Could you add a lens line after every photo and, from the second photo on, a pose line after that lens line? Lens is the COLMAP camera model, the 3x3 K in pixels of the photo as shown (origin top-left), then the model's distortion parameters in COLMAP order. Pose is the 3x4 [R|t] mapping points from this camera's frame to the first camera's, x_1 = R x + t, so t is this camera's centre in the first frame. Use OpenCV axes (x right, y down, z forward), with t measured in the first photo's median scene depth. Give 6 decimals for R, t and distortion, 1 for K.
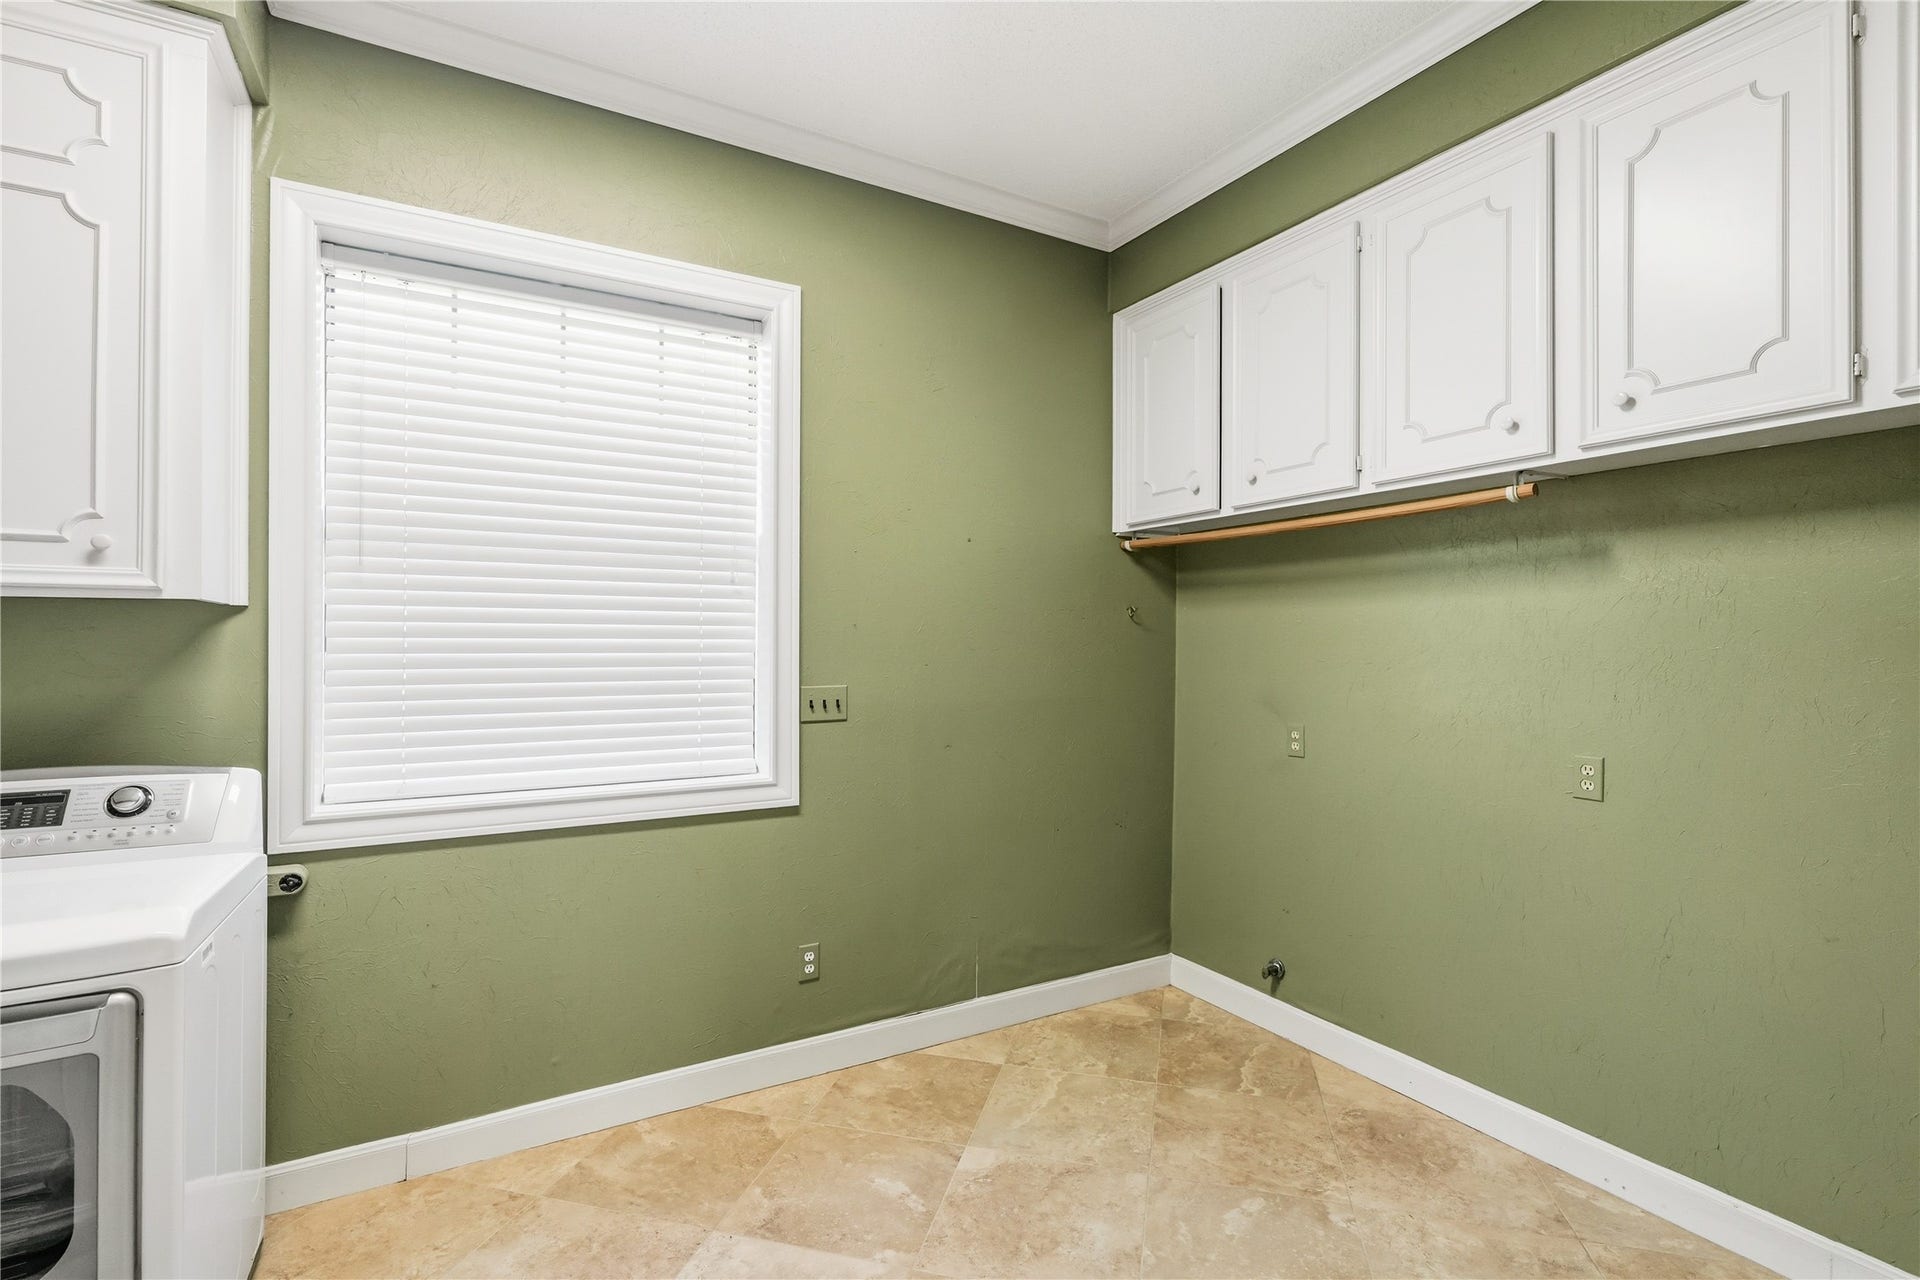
lens RADIAL K [[880.3, 0, 956.0], [0, 880.3, 636.6], [0, 0, 1]] dist [-0.003015, -0.000912]
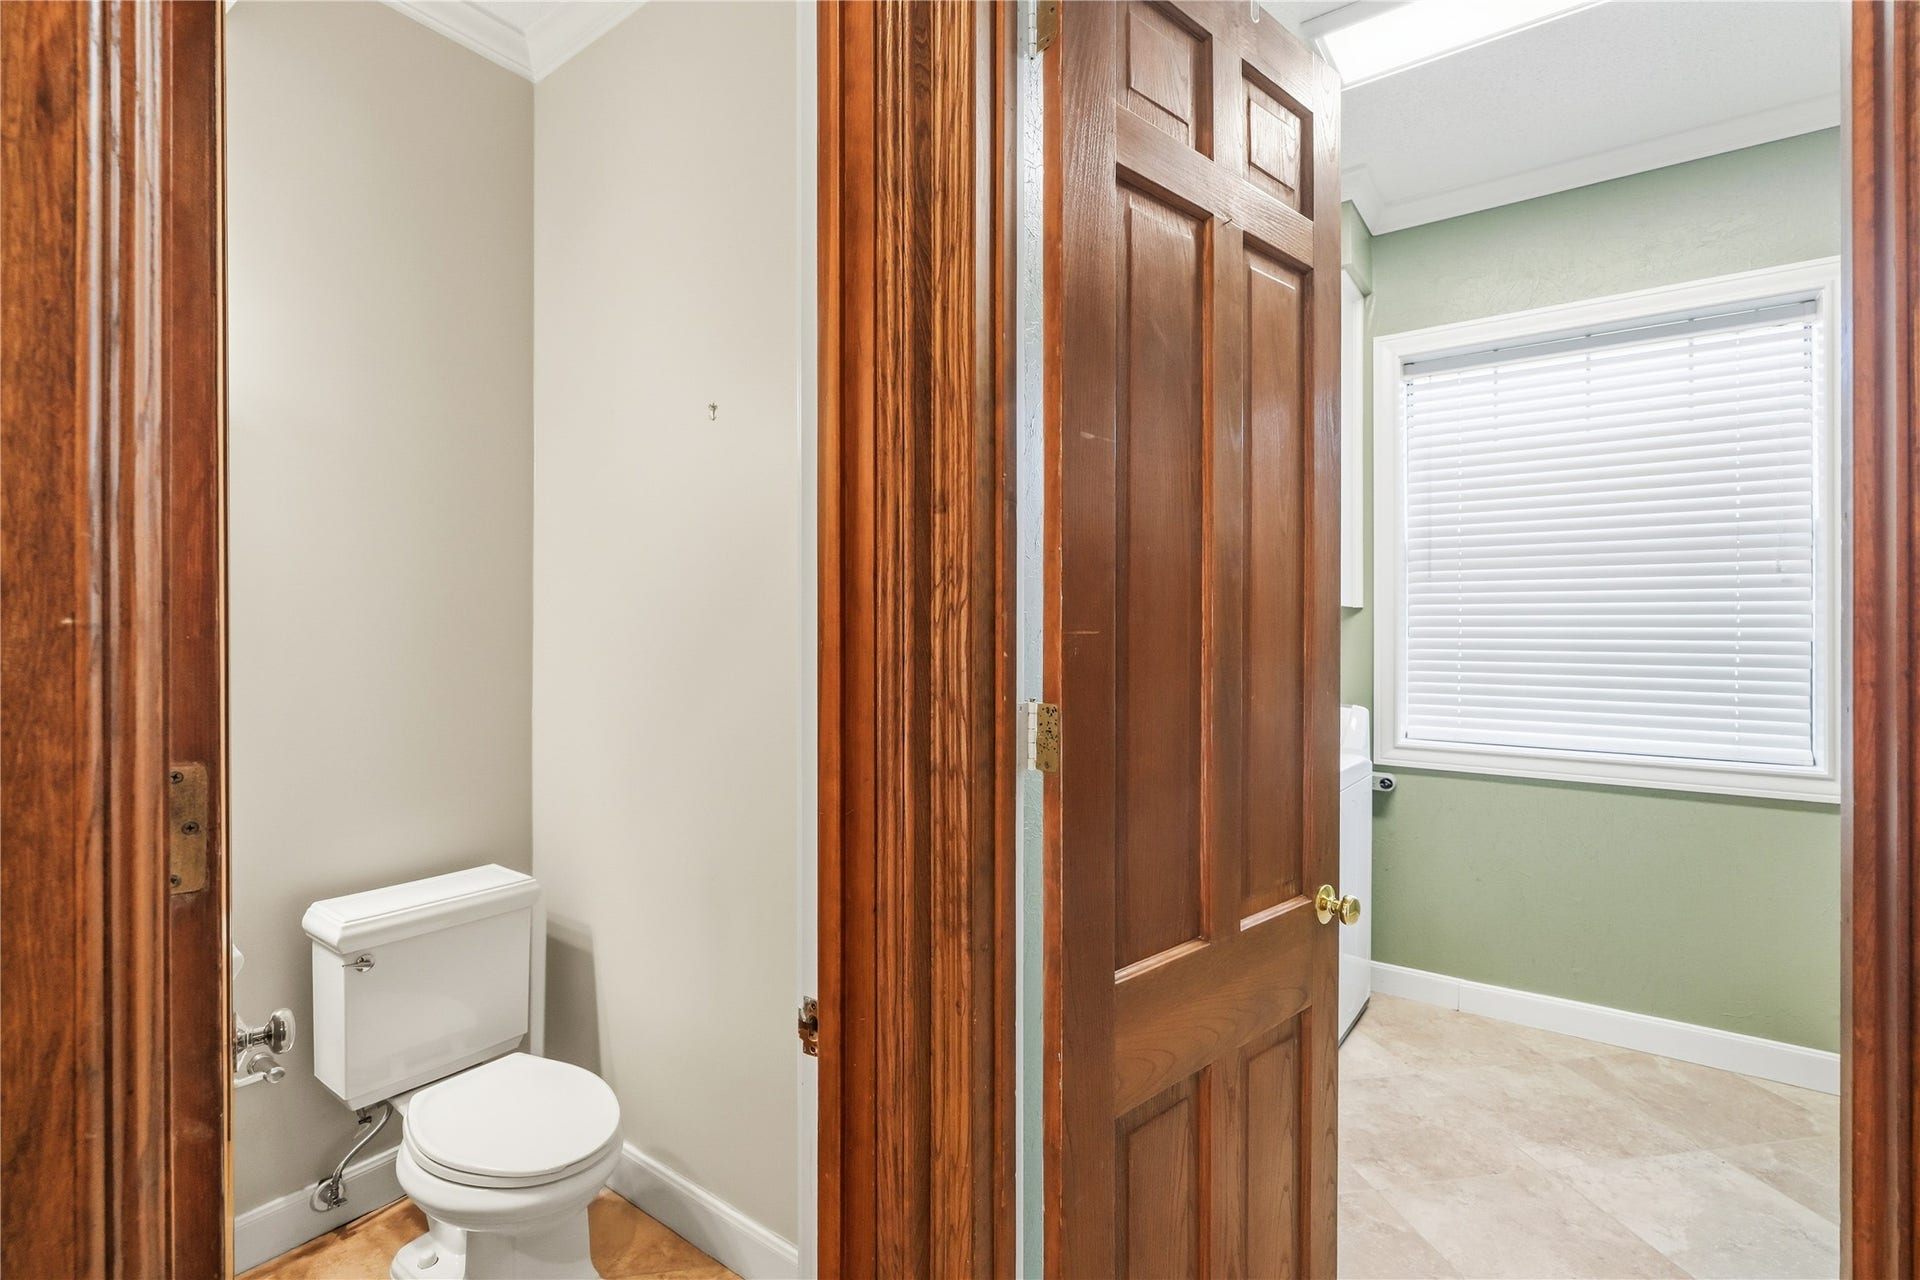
lens RADIAL K [[880.3, 0, 954.4], [0, 880.3, 631.5], [0, 0, 1]] dist [-0.003015, -0.000912]
pose [[0.415762, 0.001535, -0.909472, 0.329260], [0.002363, 0.999993, 0.002769, 0.002703], [0.909470, -0.003301, 0.415756, -0.330863]]
